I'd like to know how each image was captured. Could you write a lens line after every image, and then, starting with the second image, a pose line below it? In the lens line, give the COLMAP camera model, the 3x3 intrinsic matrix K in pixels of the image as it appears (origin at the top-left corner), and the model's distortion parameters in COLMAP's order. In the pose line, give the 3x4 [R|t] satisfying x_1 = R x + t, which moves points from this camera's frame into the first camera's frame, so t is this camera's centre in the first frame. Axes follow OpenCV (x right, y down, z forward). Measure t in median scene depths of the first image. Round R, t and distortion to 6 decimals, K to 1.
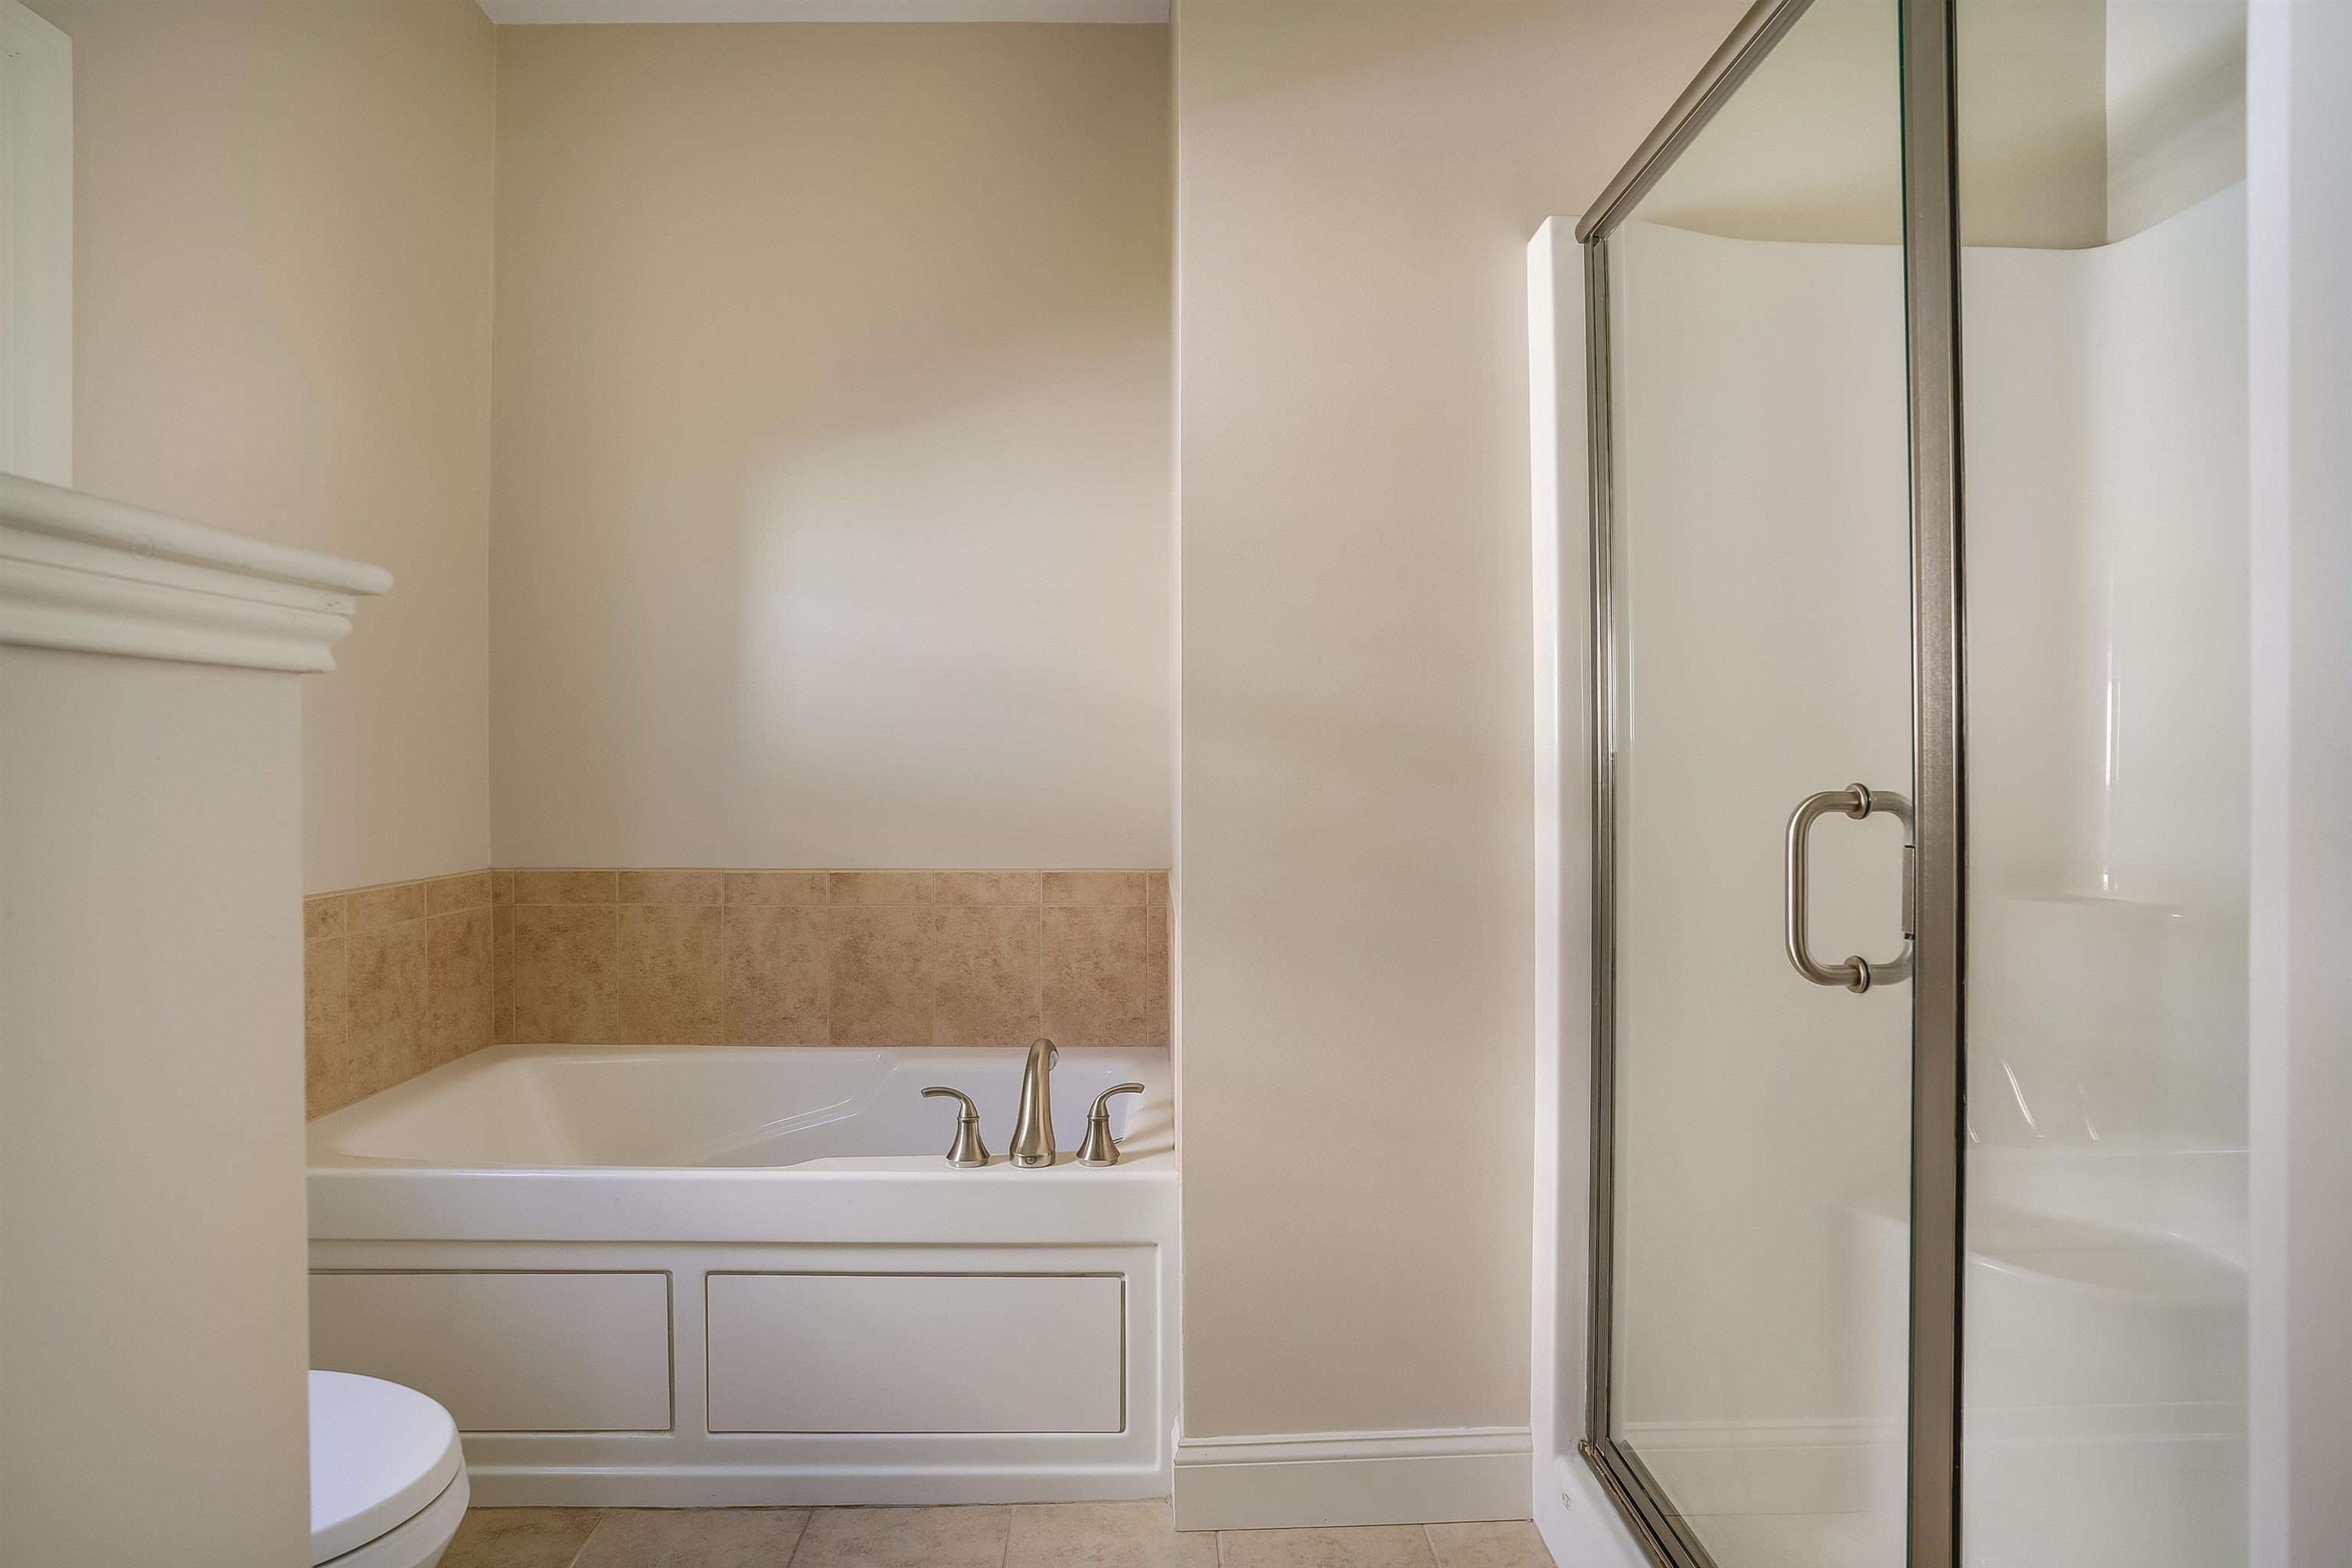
lens RADIAL K [[1164.1, 0, 1175.8], [0, 1164.1, 774.6], [0, 0, 1]] dist [-0.002999, -0.000267]
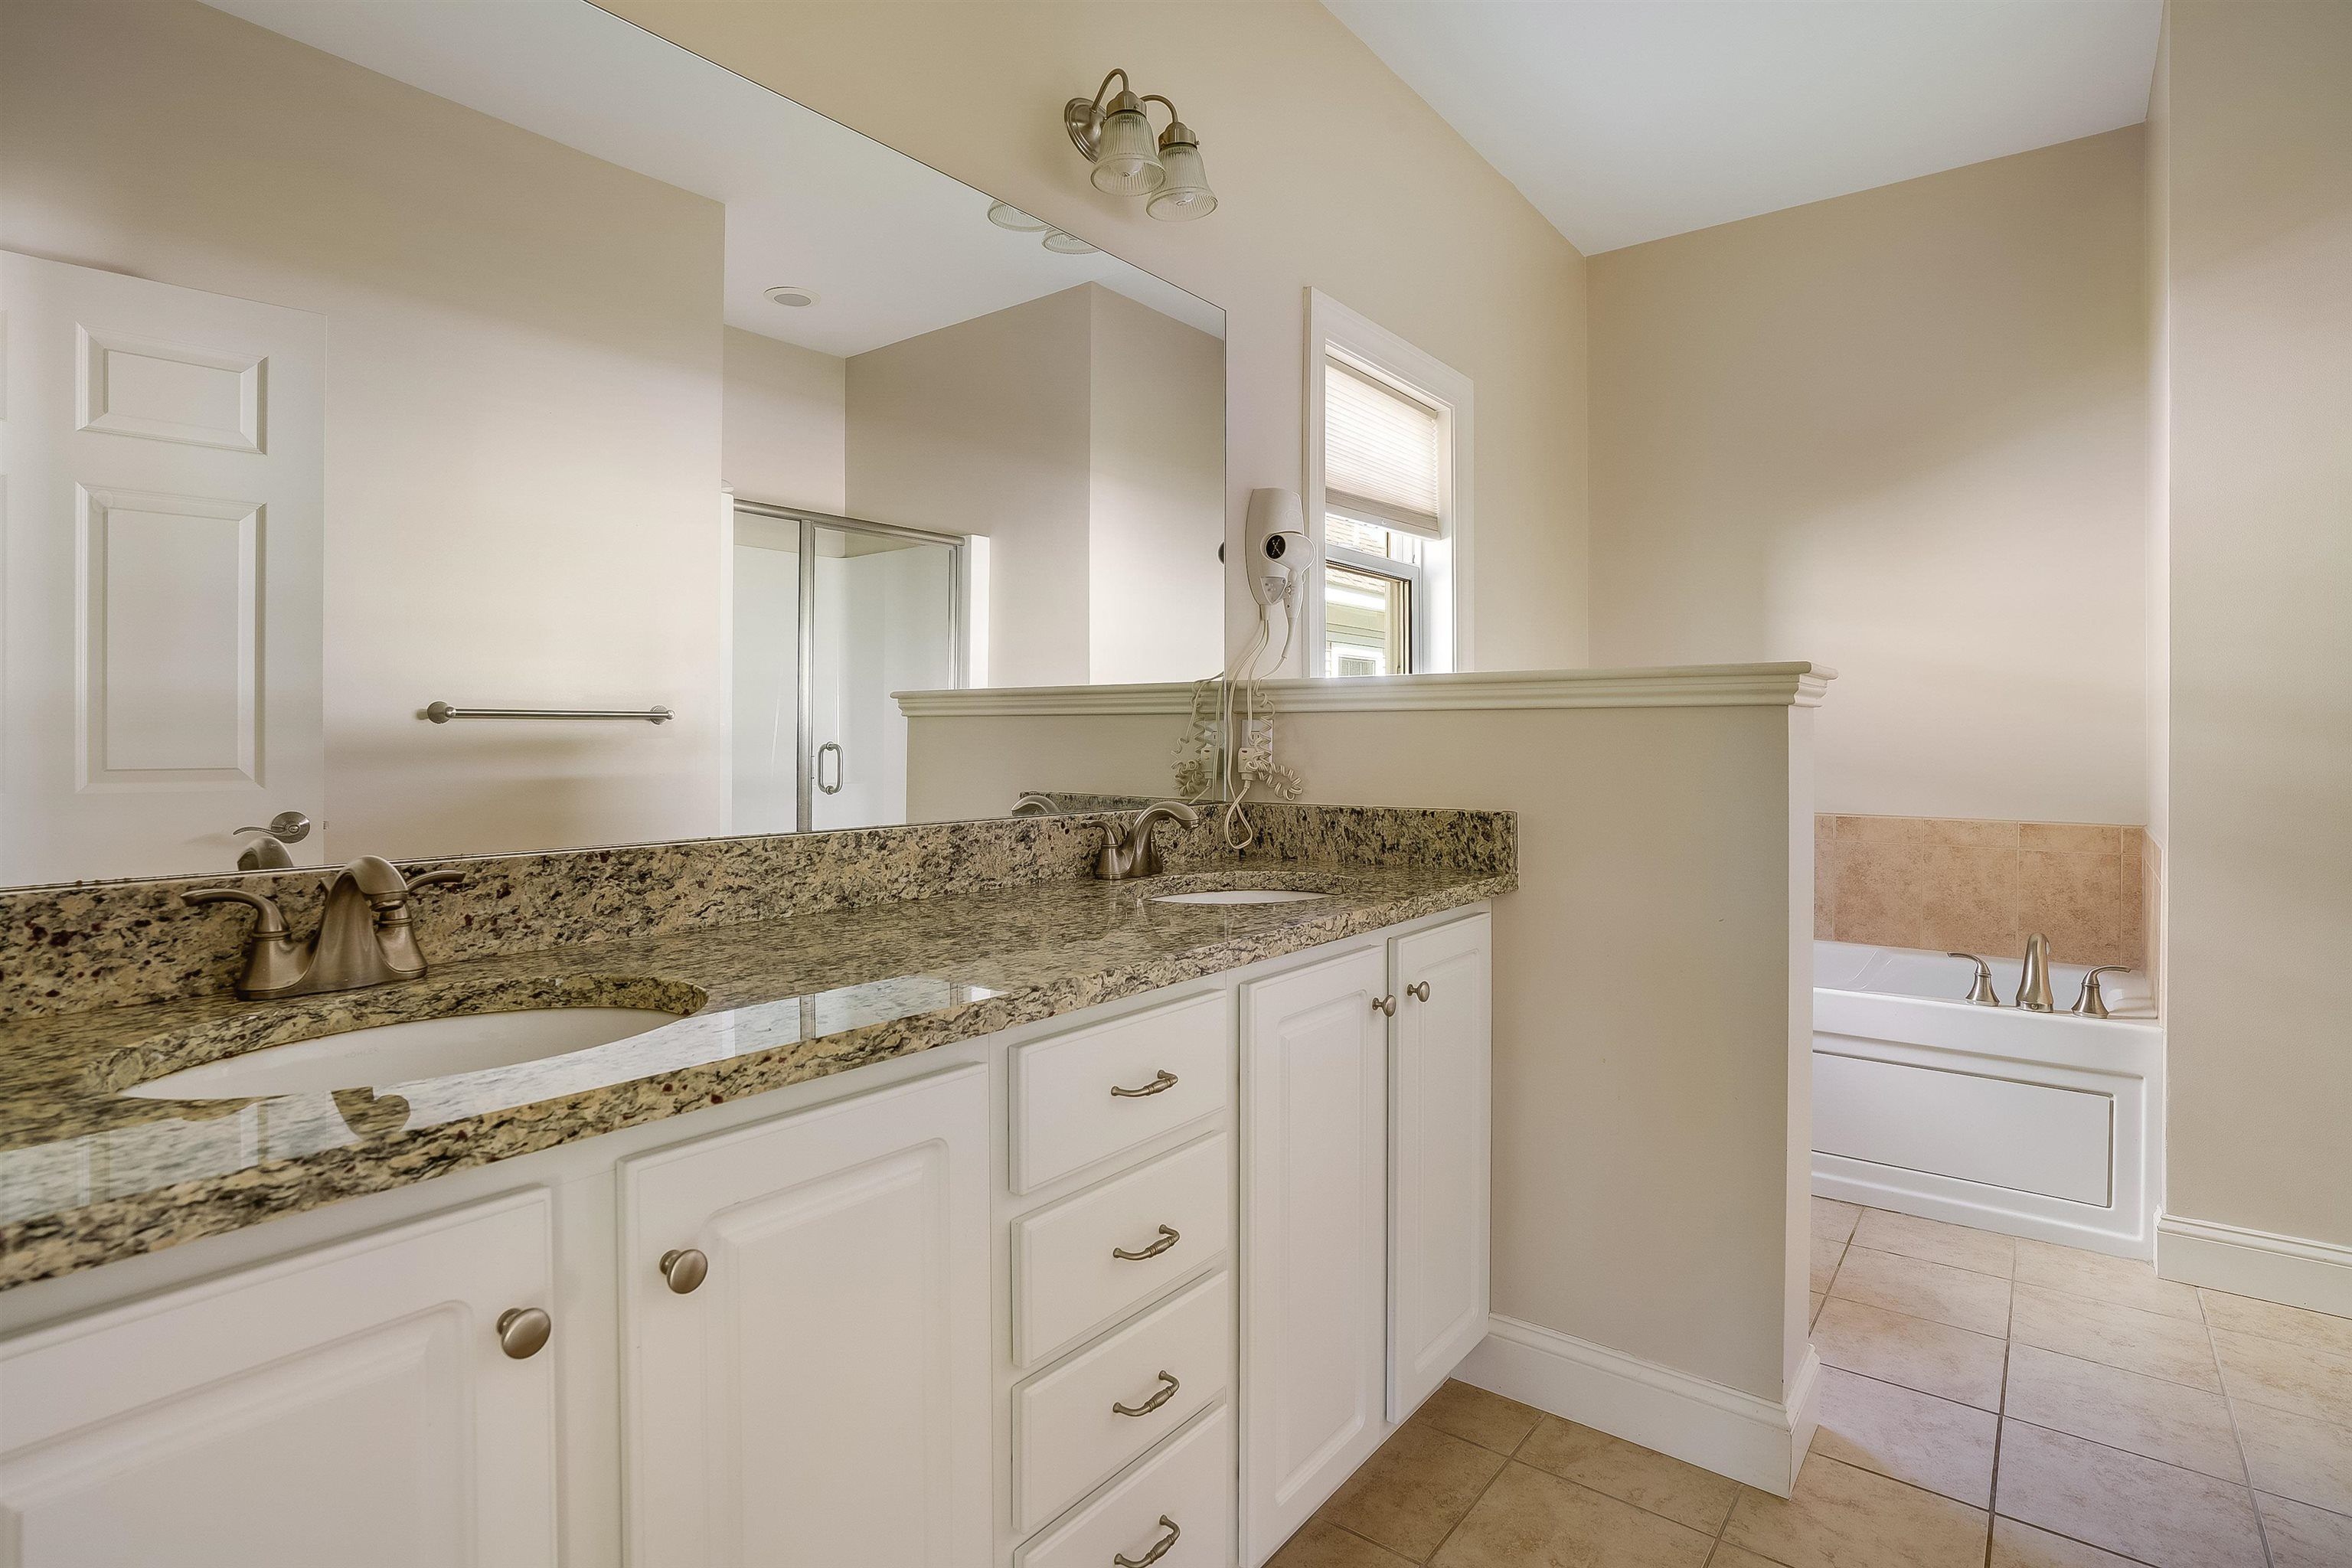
lens RADIAL K [[1164.1, 0, 1213.4], [0, 1164.1, 748.2], [0, 0, 1]] dist [-0.002999, -0.000267]
pose [[0.790715, 0.005587, -0.612158, -0.035633], [-0.007528, 0.999971, -0.000597, 0.008943], [0.612138, 0.005081, 0.790735, -0.614384]]
